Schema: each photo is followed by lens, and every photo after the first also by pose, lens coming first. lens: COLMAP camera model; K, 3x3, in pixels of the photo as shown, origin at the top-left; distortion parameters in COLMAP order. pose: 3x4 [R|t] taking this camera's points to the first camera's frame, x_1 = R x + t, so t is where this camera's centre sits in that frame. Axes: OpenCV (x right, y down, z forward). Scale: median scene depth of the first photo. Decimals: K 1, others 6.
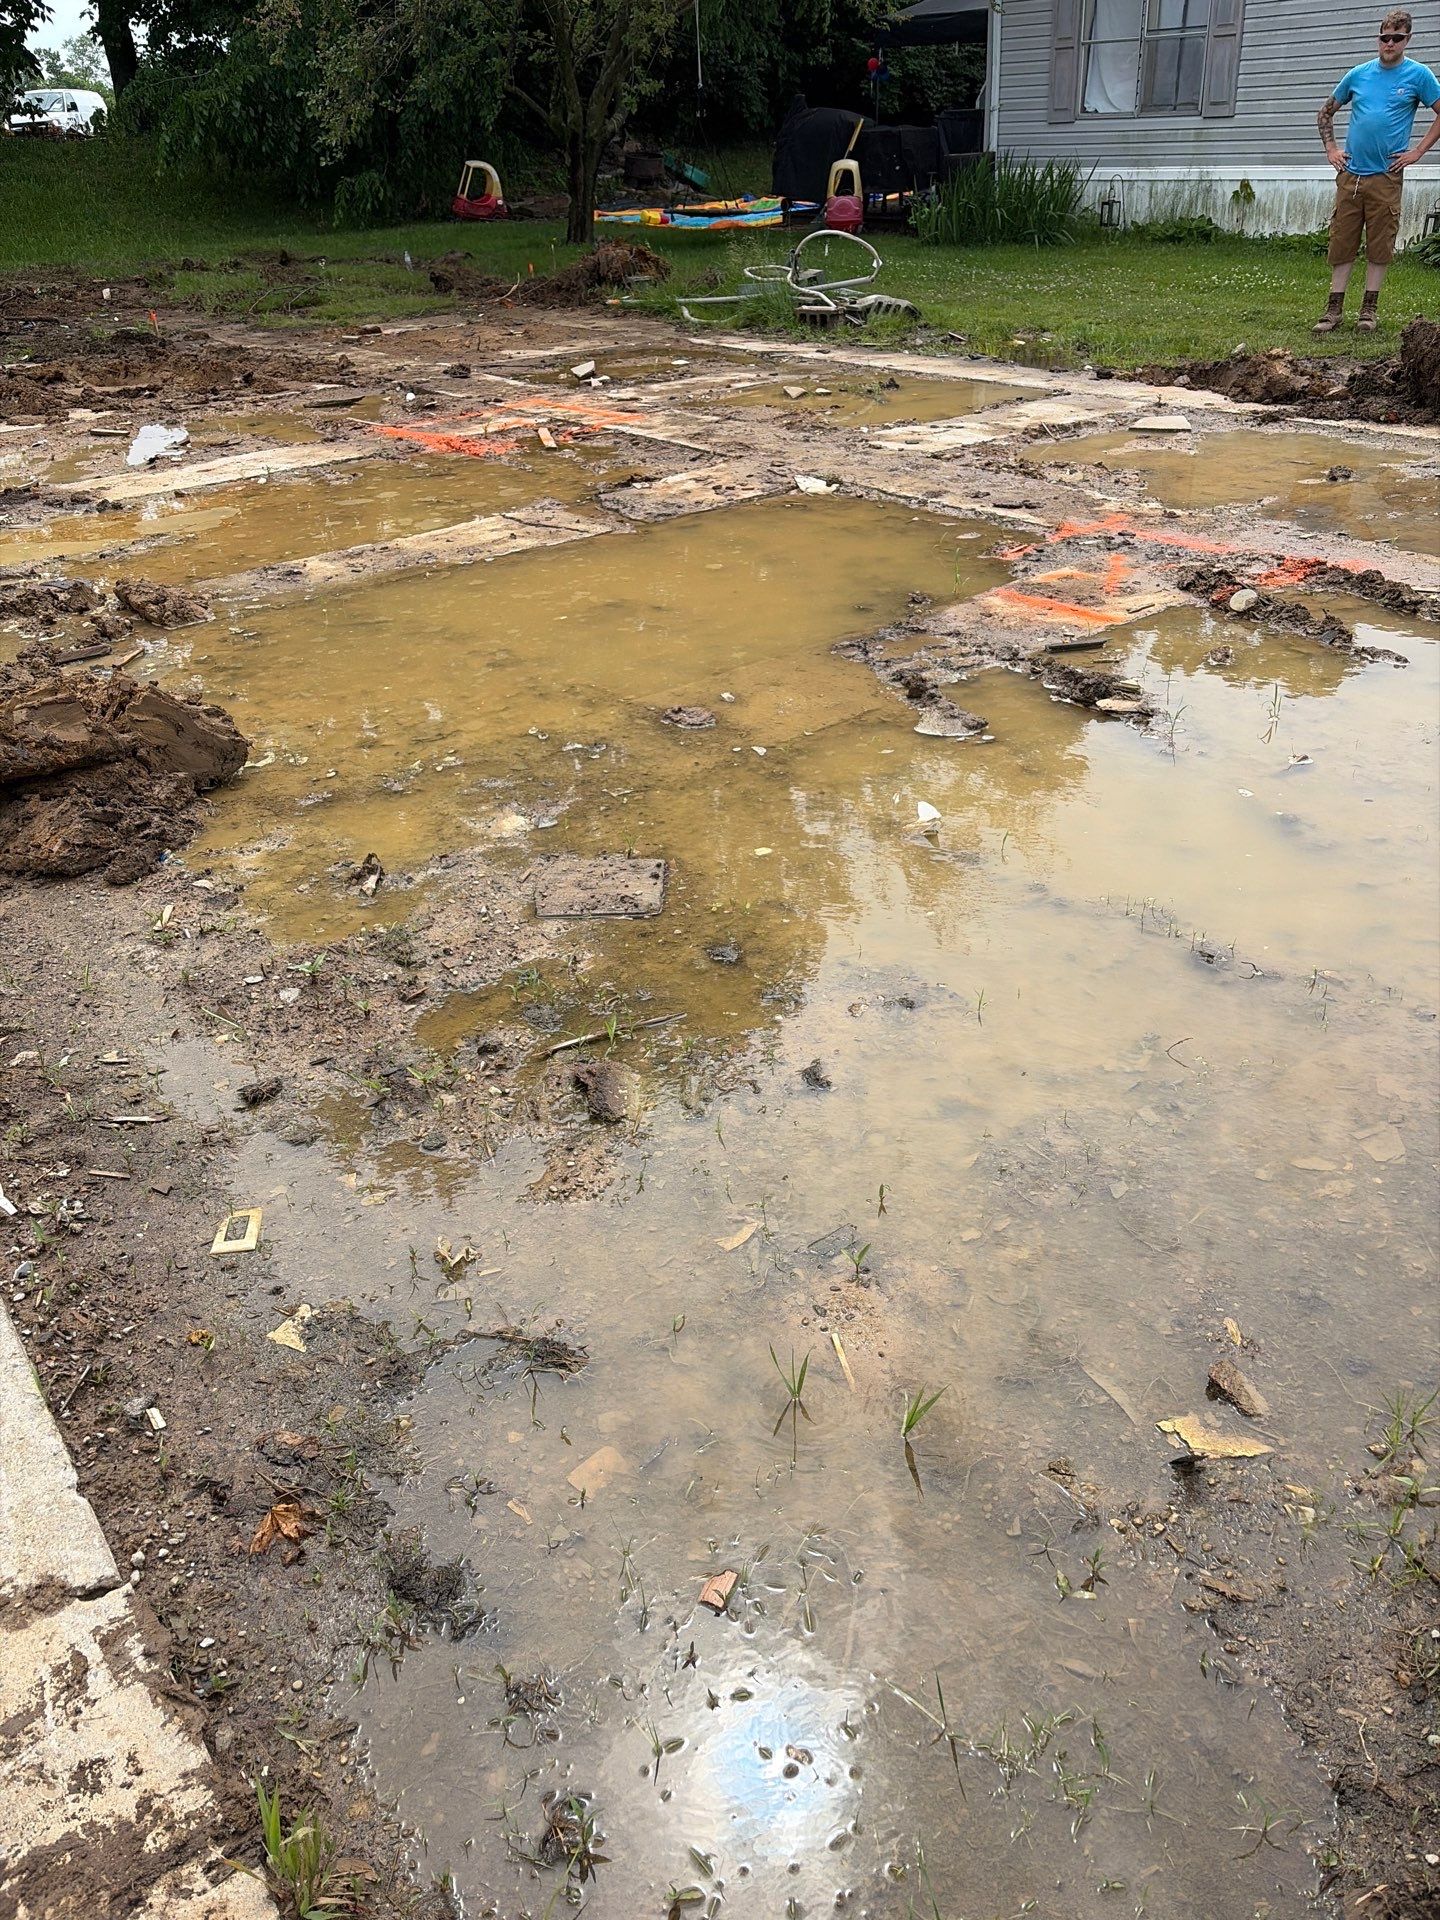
lens RADIAL K [[1416.9, 0, 714.5], [0, 1416.9, 975.6], [0, 0, 1]] dist [0.021389, -0.044208]
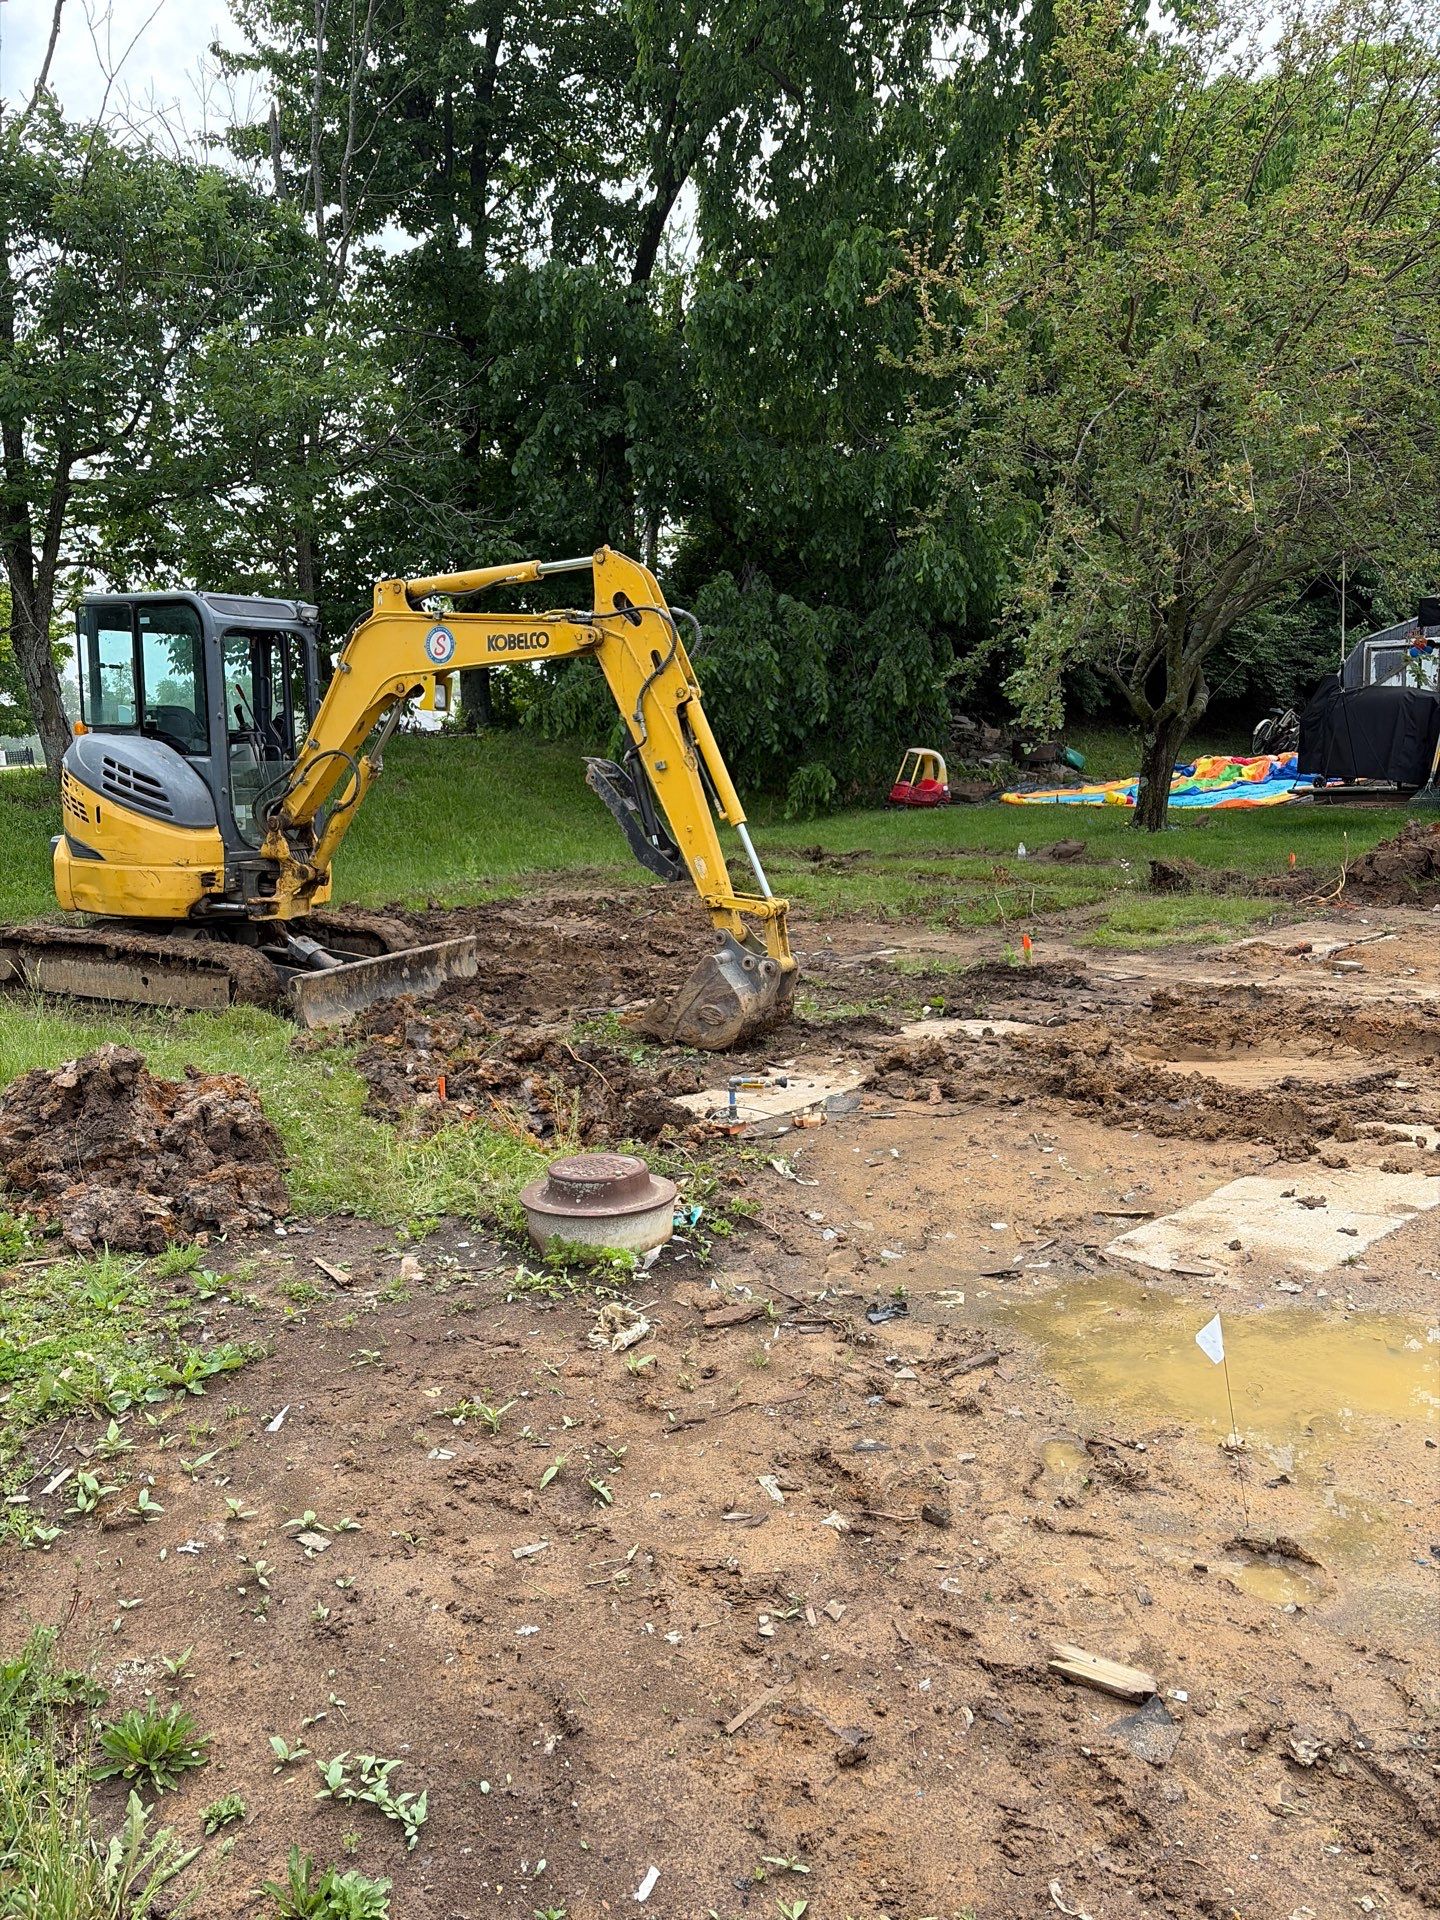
lens RADIAL K [[1416.9, 0, 719.9], [0, 1416.9, 958.3], [0, 0, 1]] dist [0.021389, -0.044208]
pose [[0.997784, -0.033052, 0.057751, -1.508730], [0.051917, 0.929570, -0.364971, -0.530715], [-0.041620, 0.367160, 0.929226, 0.902023]]
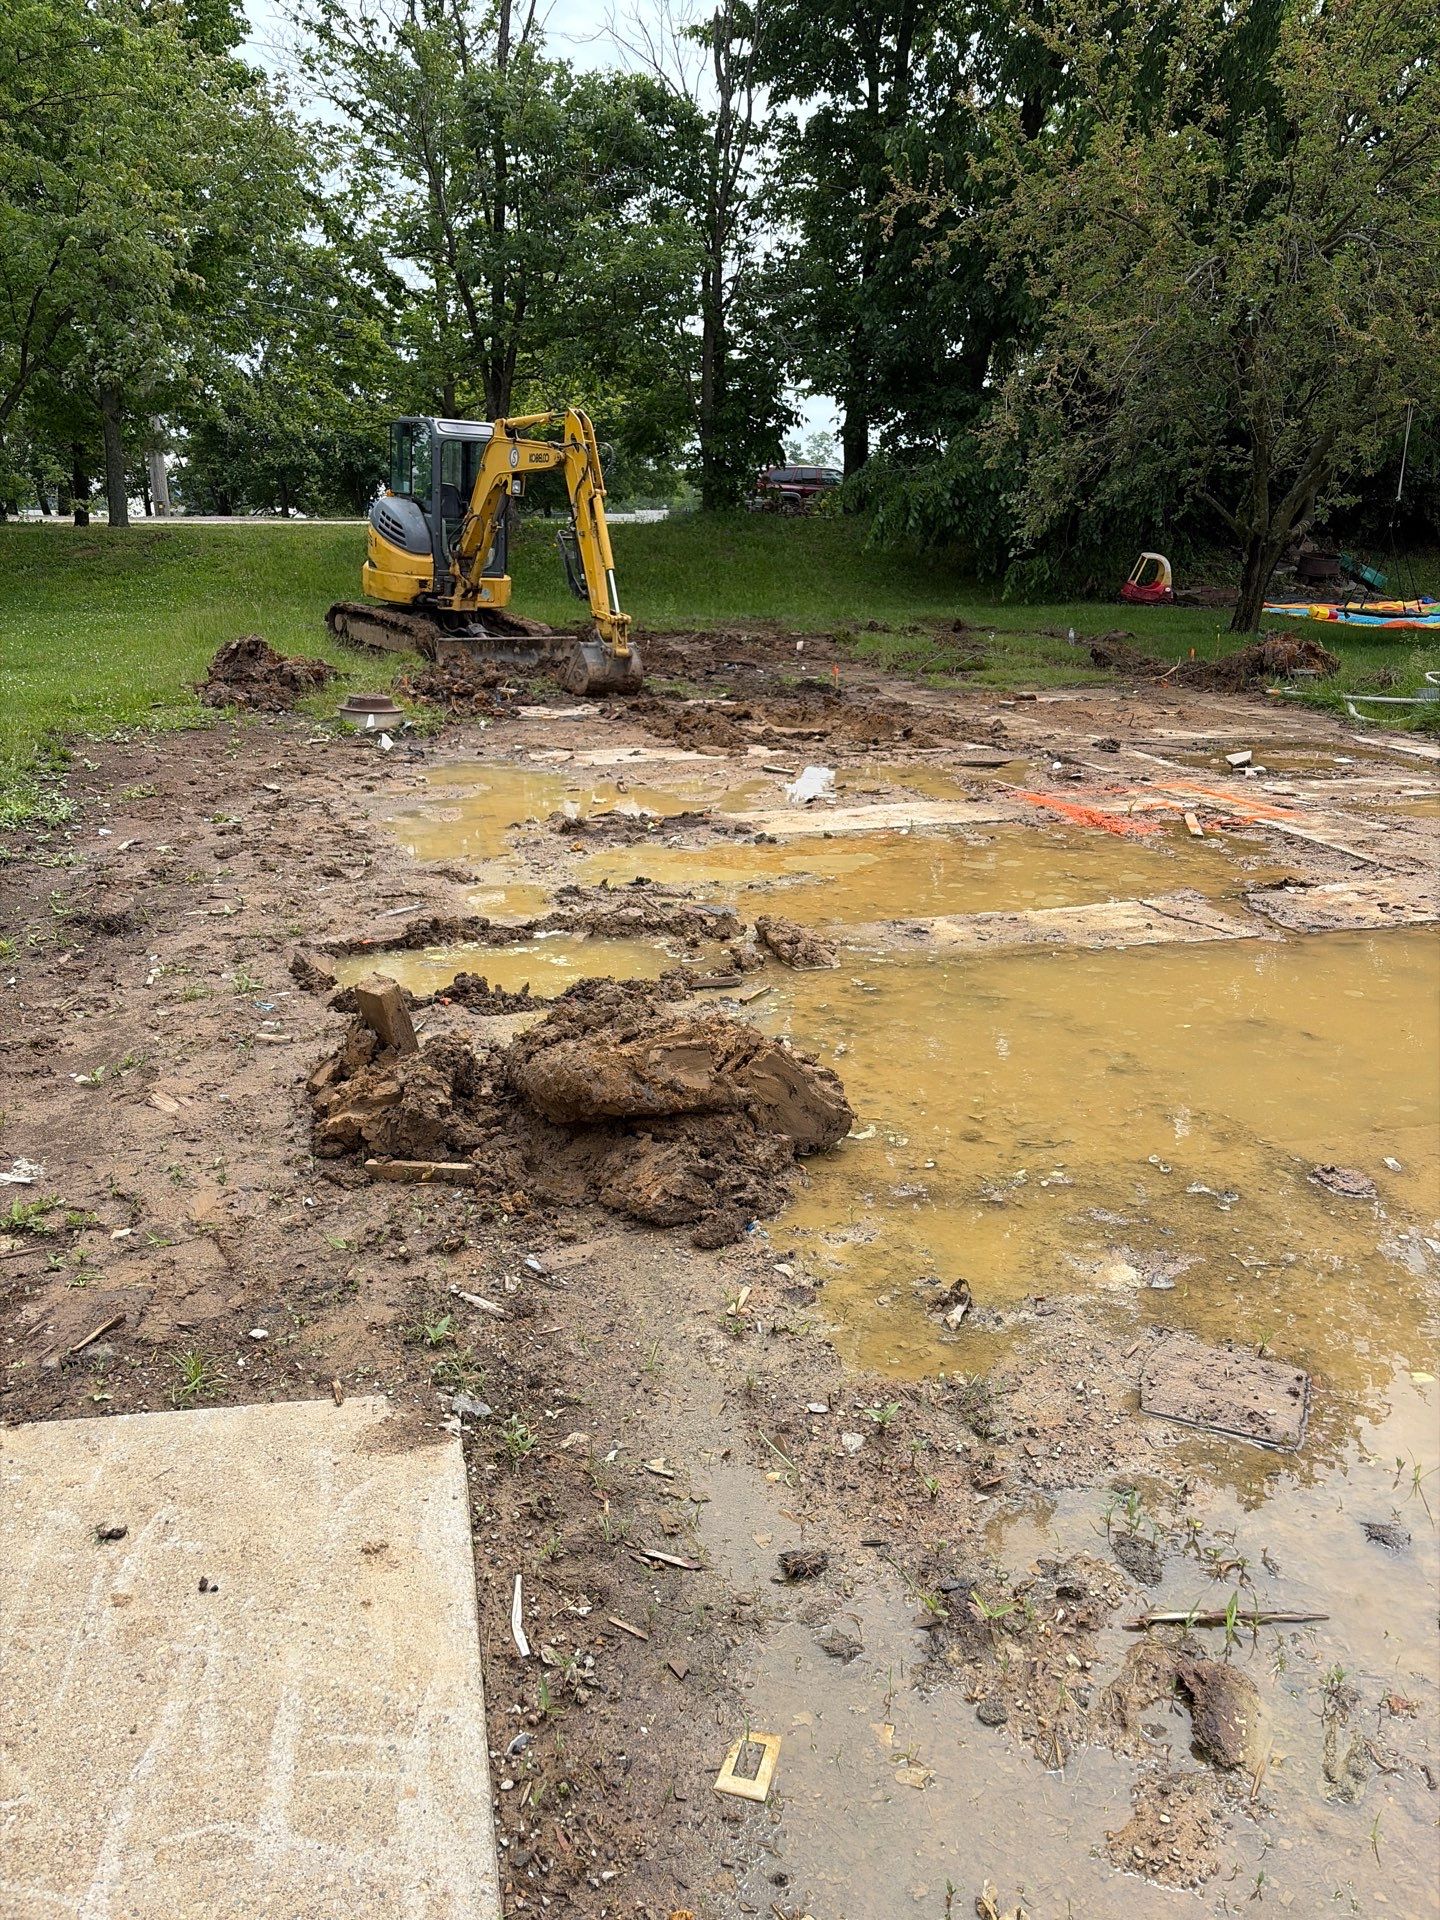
lens RADIAL K [[1416.9, 0, 724.0], [0, 1416.9, 946.2], [0, 0, 1]] dist [0.021389, -0.044208]
pose [[0.912790, 0.155563, -0.377644, -0.057458], [-0.241449, 0.951283, -0.191735, -0.062387], [0.329419, 0.266196, 0.905882, 0.056278]]
